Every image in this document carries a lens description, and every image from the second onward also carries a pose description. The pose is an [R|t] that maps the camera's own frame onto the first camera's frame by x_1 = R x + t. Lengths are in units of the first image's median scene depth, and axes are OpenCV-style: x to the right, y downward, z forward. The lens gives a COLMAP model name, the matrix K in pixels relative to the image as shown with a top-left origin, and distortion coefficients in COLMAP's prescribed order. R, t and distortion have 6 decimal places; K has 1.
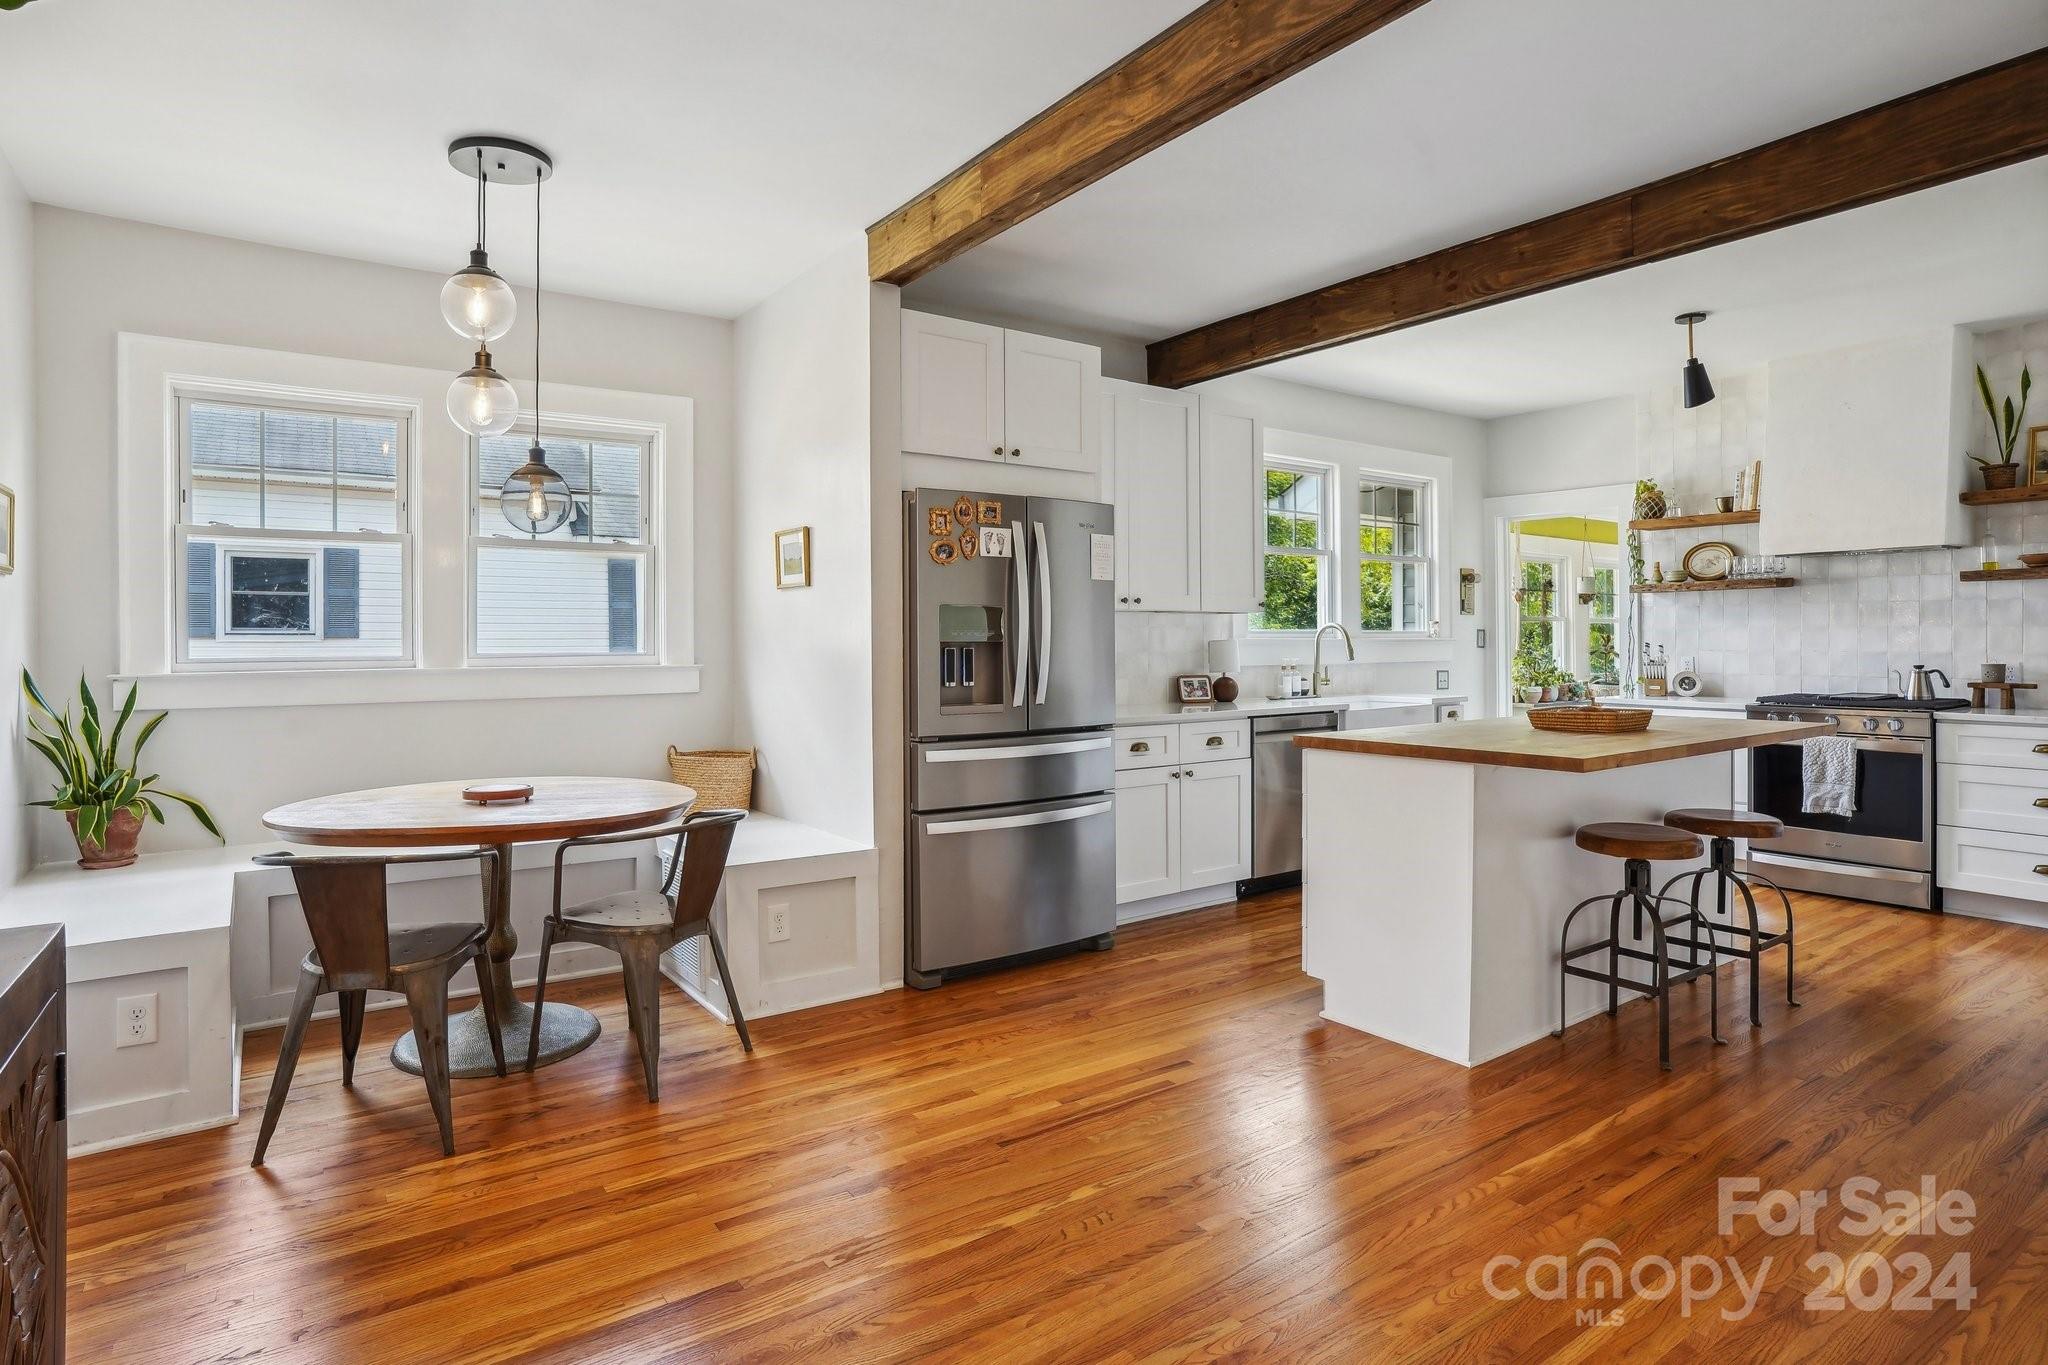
lens RADIAL K [[1105.3, 0, 1012.9], [0, 1105.3, 654.3], [0, 0, 1]] dist [-0.060255, 0.031700]
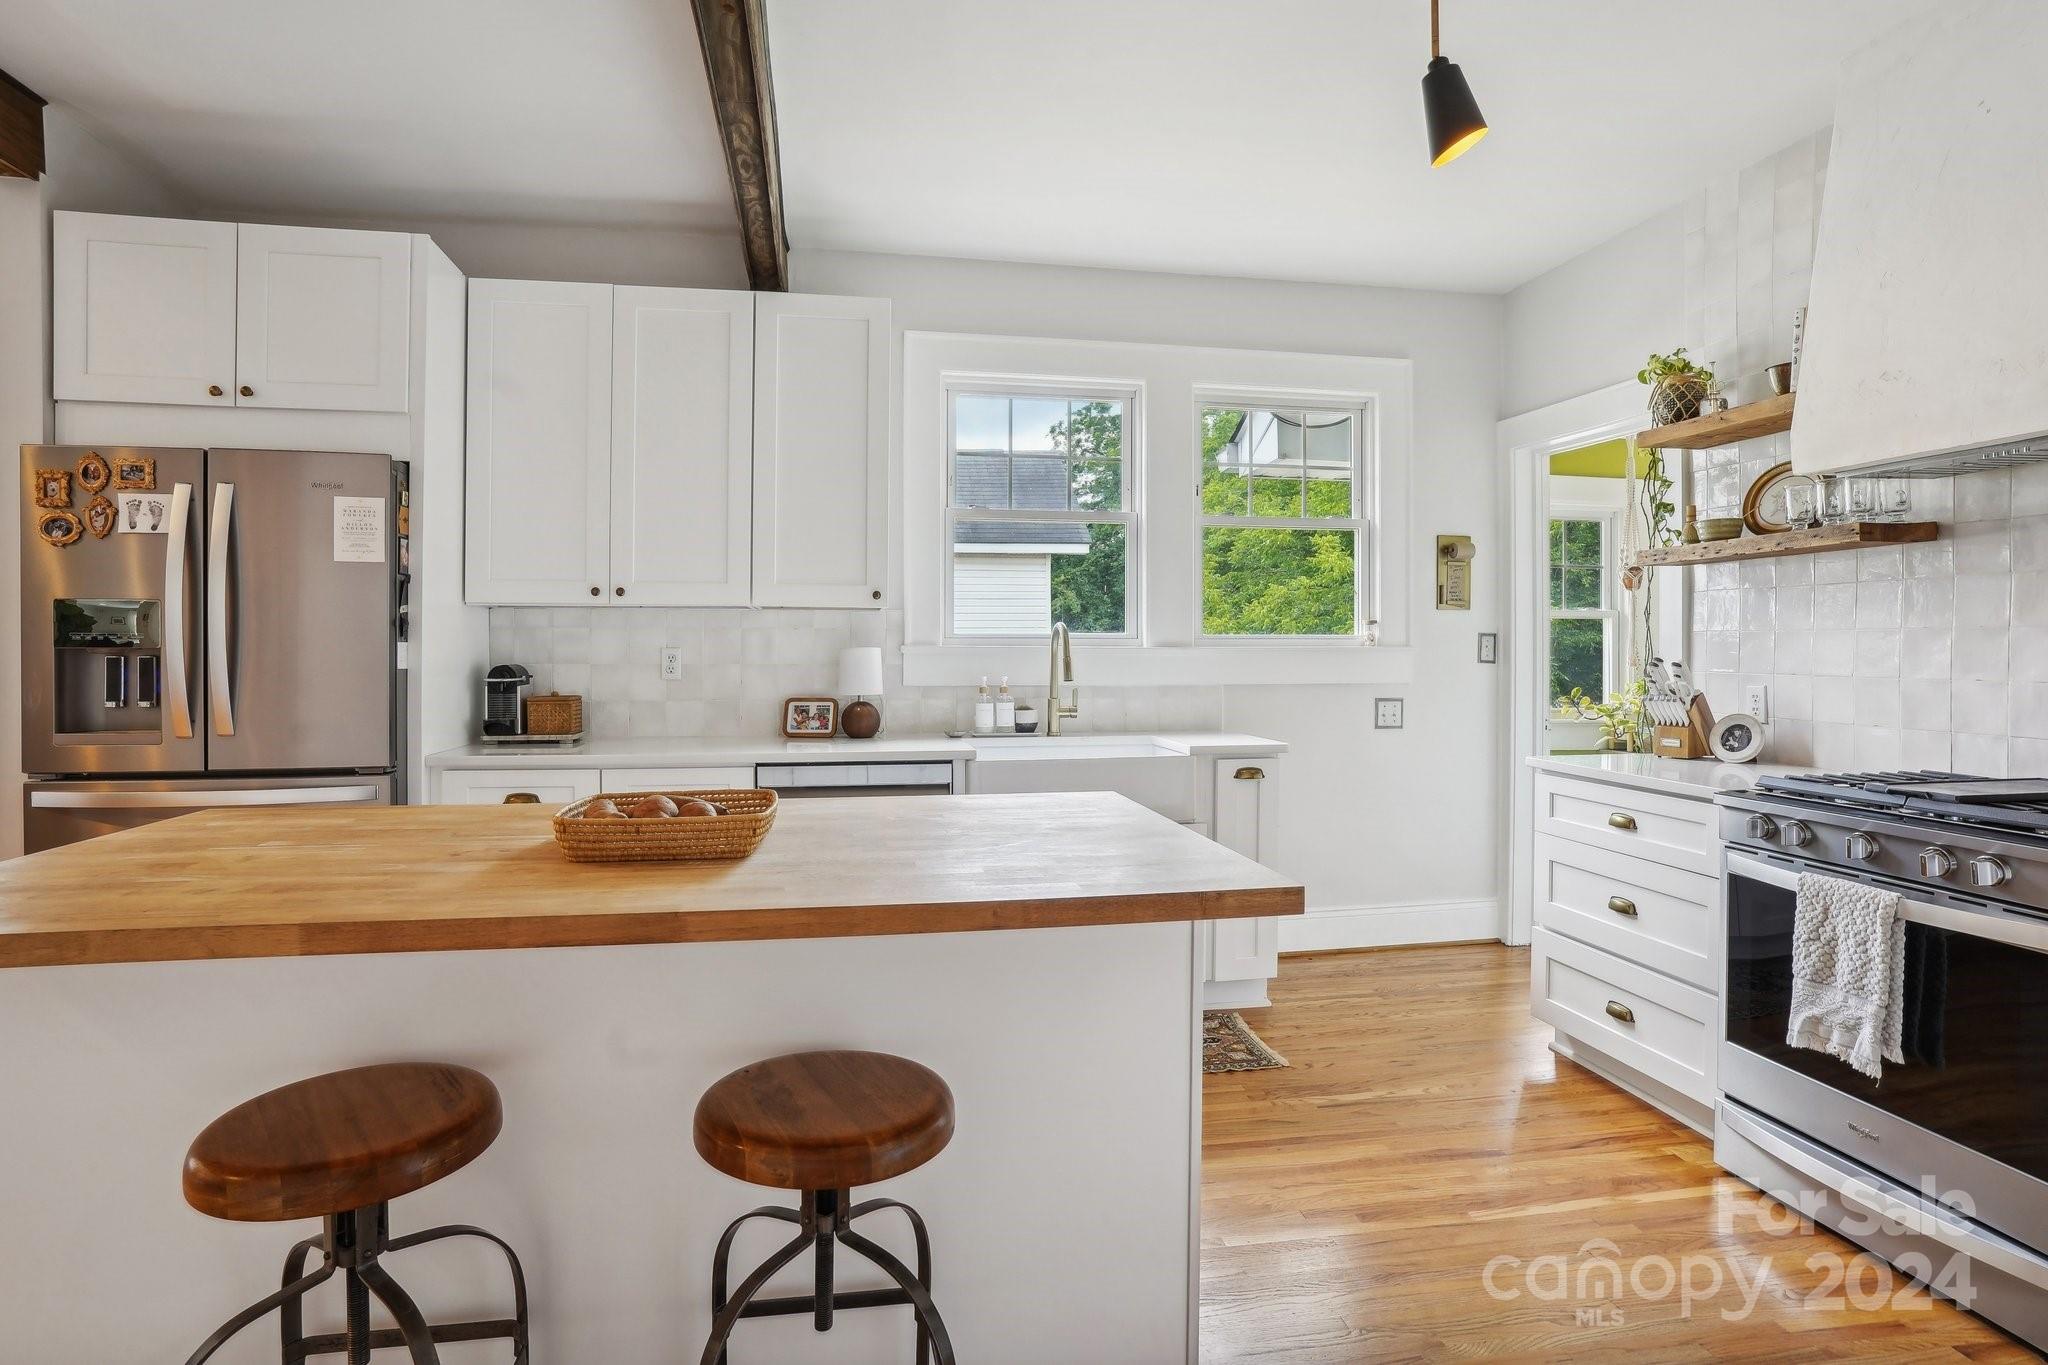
lens RADIAL K [[1105.3, 0, 1007.6], [0, 1105.3, 673.2], [0, 0, 1]] dist [-0.060255, 0.031700]
pose [[0.903213, 0.015881, -0.428898, 0.581635], [-0.010870, 0.999841, 0.014132, -0.008106], [0.429055, -0.008102, 0.903242, 0.428285]]
